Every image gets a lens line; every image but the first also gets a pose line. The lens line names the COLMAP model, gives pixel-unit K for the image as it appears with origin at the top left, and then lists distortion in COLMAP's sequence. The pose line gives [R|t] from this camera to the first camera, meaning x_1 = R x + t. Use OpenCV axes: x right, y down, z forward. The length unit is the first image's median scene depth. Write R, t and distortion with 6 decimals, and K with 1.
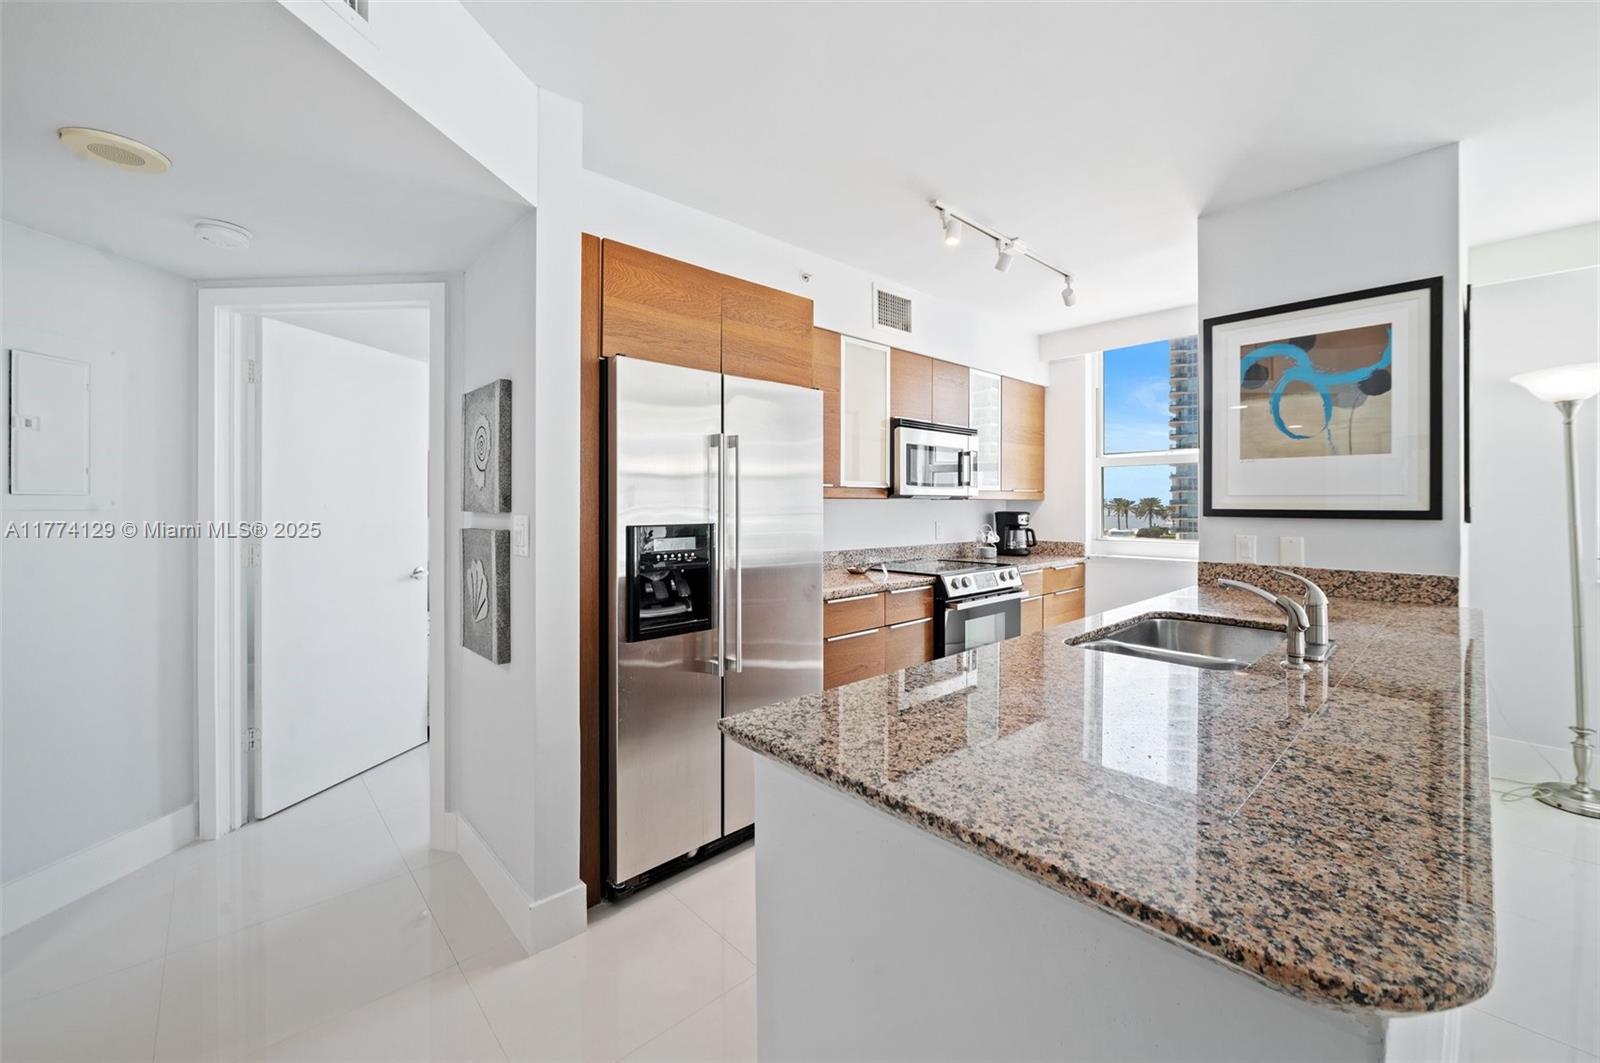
lens RADIAL K [[648.7, 0, 809.2], [0, 648.7, 499.8], [0, 0, 1]] dist [-0.008112, -0.000063]
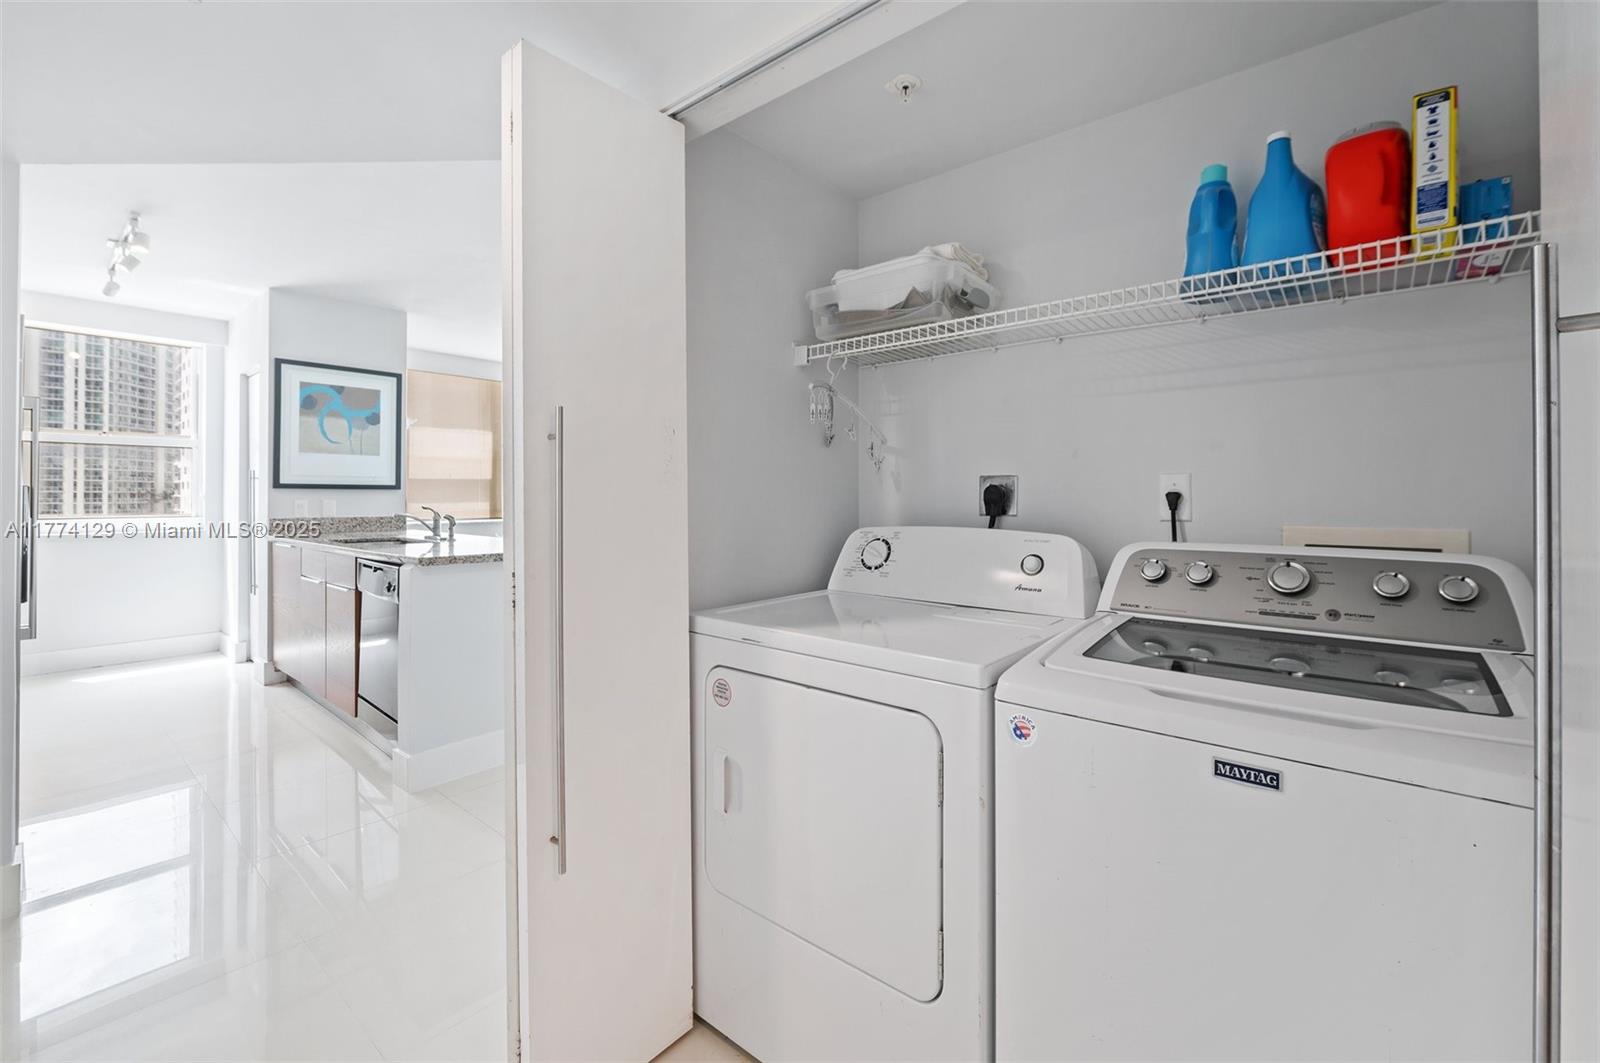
lens RADIAL K [[663.0, 0, 797.8], [0, 663.0, 490.1], [0, 0, 1]] dist [-0.001856, -0.000232]
pose [[-0.117516, 0.010081, 0.993020, -1.100609], [-0.005572, 0.999926, -0.010810, 0.041112], [-0.993055, -0.006804, -0.117451, -0.030193]]
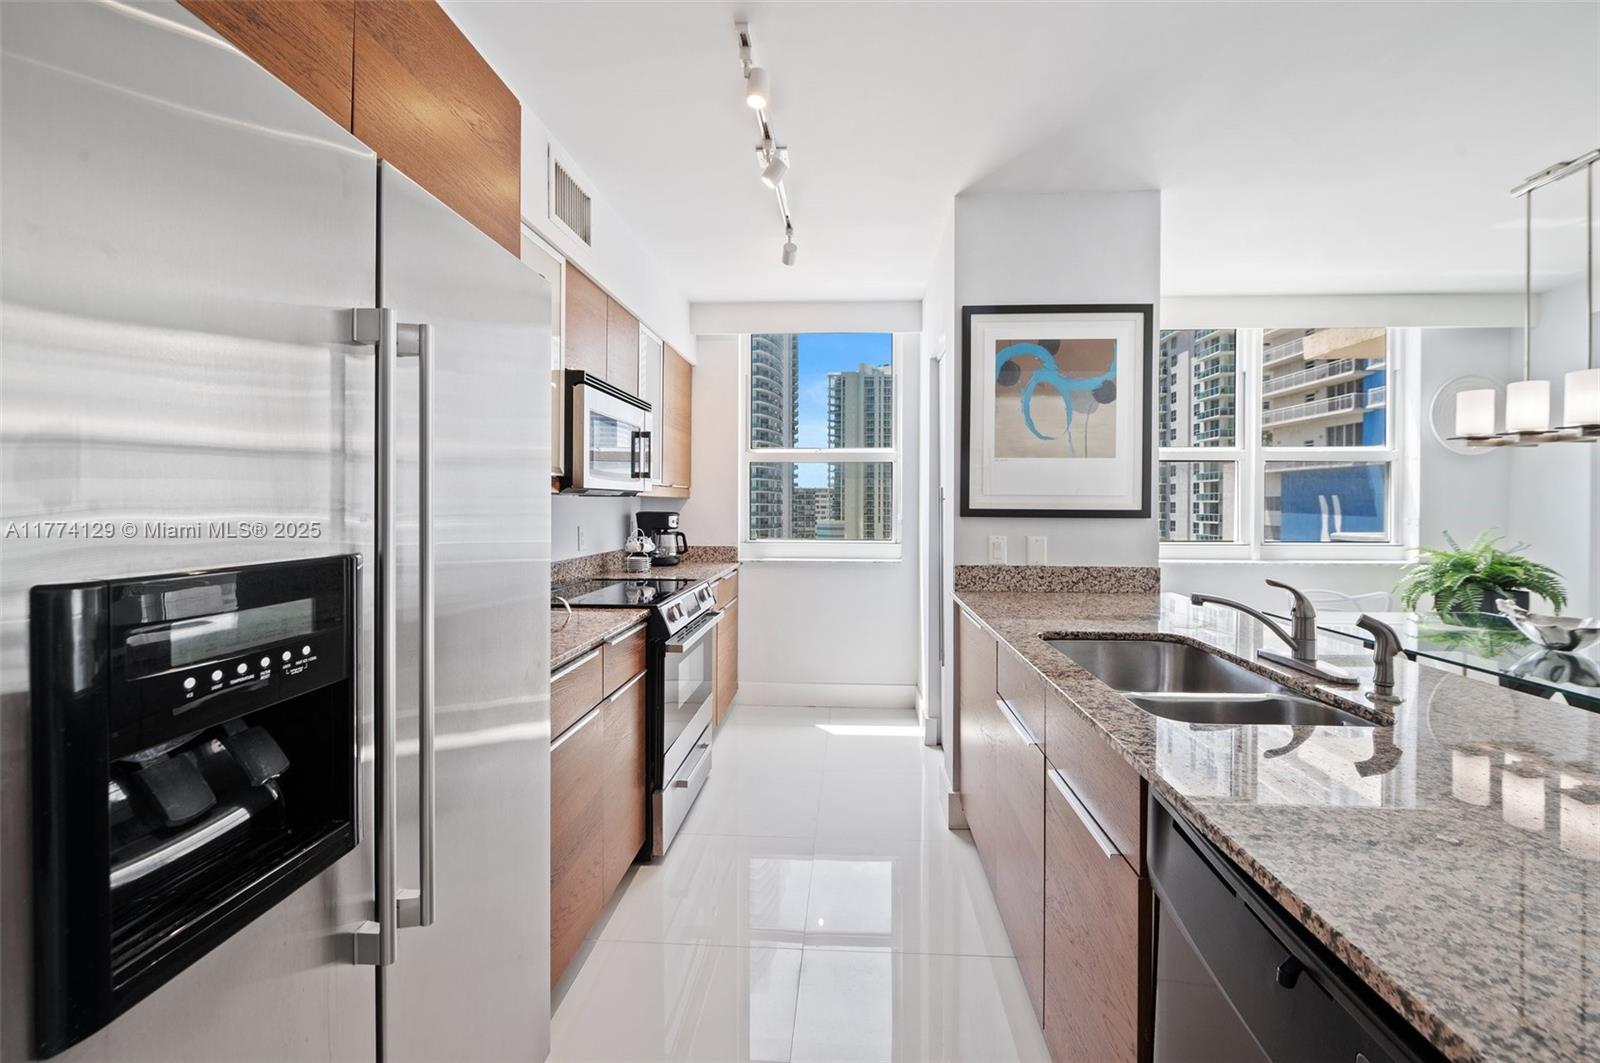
lens RADIAL K [[641.4, 0, 821.3], [0, 641.4, 503.9], [0, 0, 1]] dist [-0.003487, -0.000252]
pose [[0.714572, 0.002039, 0.699559, -0.189913], [-0.008083, 0.999953, 0.005342, 0.003944], [-0.699515, -0.009471, 0.714555, 0.496773]]
